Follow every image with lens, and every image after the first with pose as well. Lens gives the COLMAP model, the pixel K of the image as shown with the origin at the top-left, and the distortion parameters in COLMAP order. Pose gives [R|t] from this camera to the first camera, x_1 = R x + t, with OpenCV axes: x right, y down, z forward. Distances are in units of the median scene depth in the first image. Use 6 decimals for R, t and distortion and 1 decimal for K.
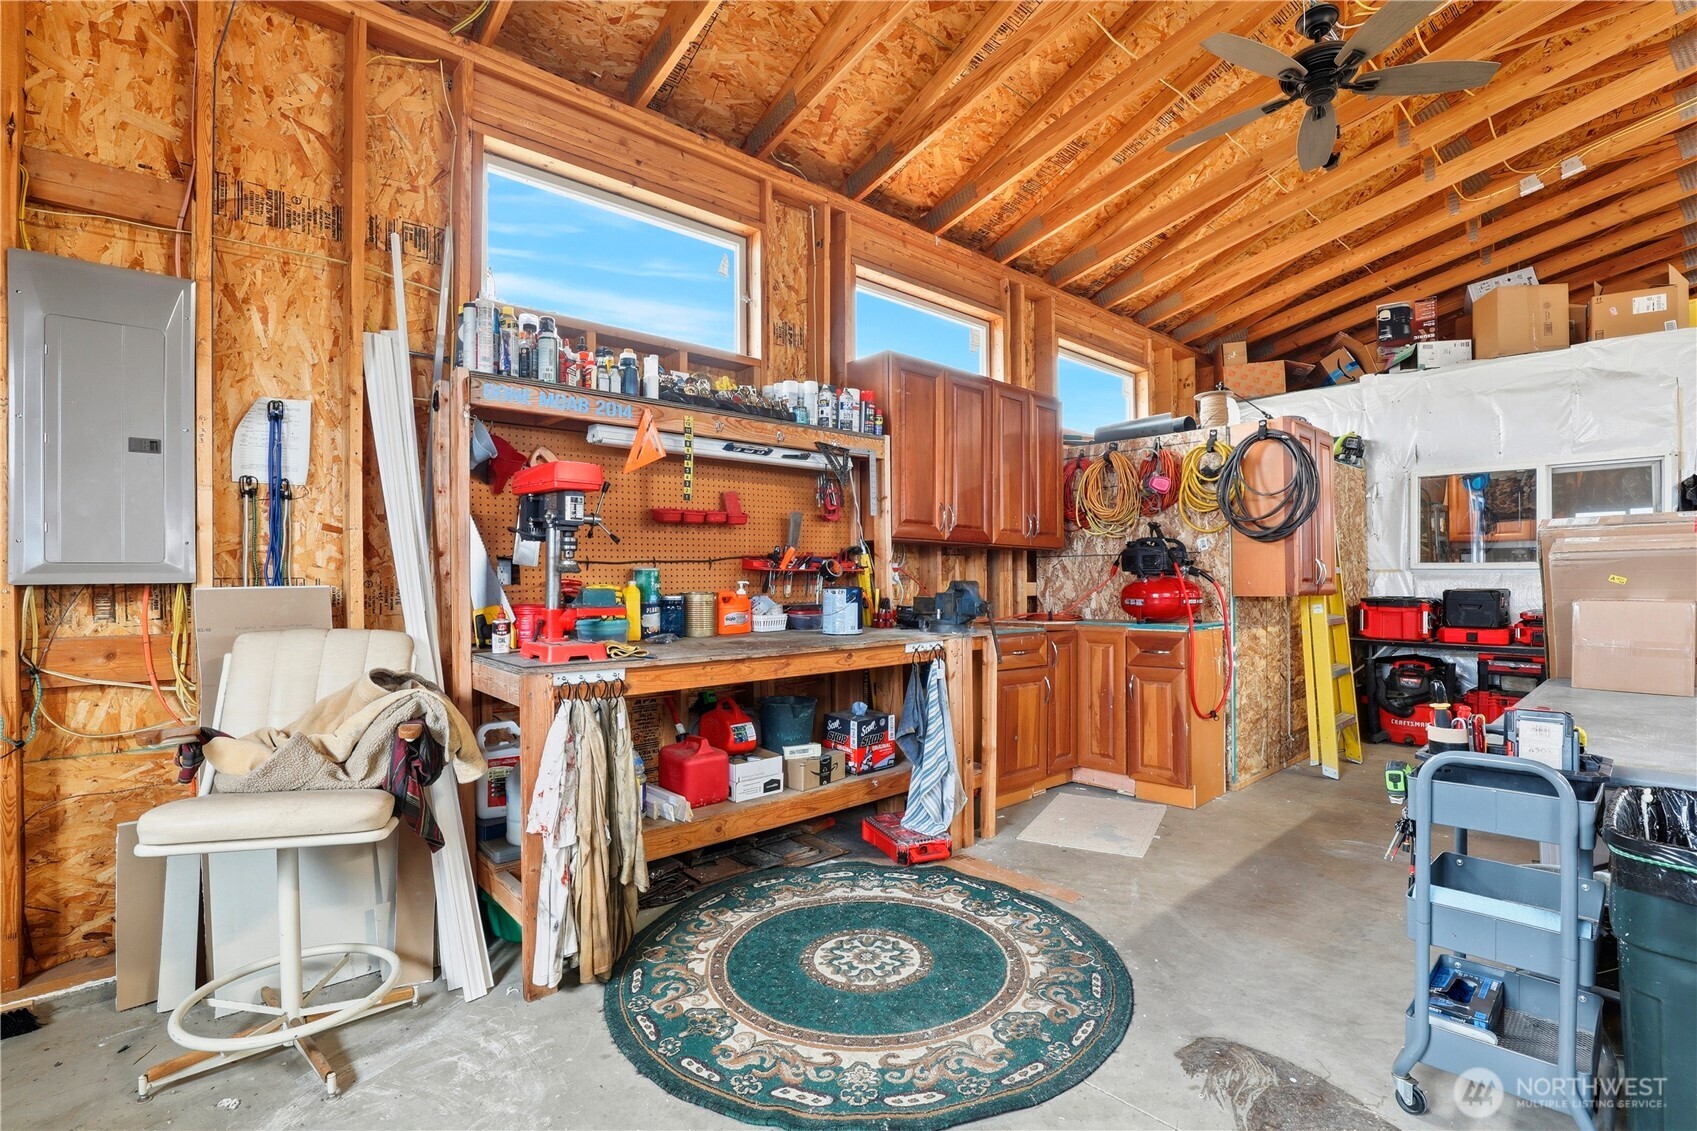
lens RADIAL K [[782.3, 0, 860.2], [0, 782.3, 573.3], [0, 0, 1]] dist [-0.039070, -0.001328]
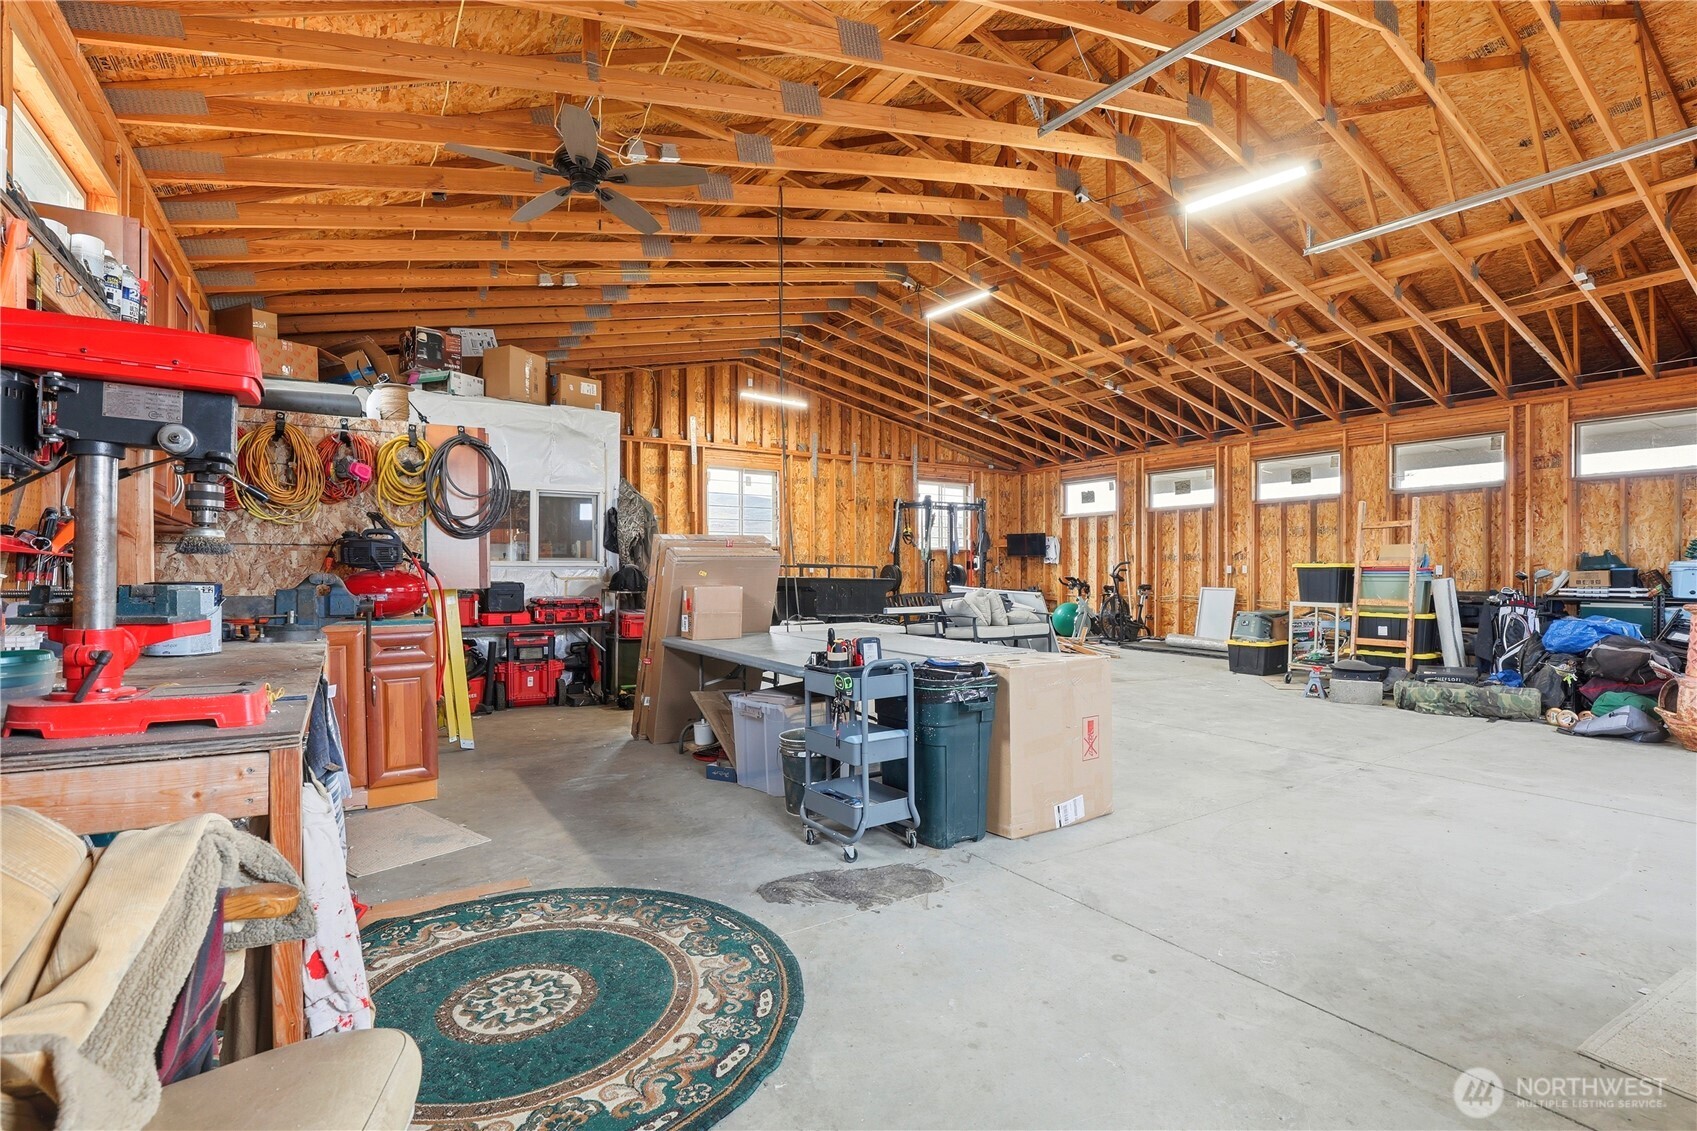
lens RADIAL K [[782.3, 0, 861.8], [0, 782.3, 571.0], [0, 0, 1]] dist [-0.039070, -0.001328]
pose [[0.144662, 0.005530, 0.989466, -0.696937], [-0.007343, 0.999963, -0.004515, 0.007789], [-0.989454, -0.006612, 0.144698, 0.426361]]
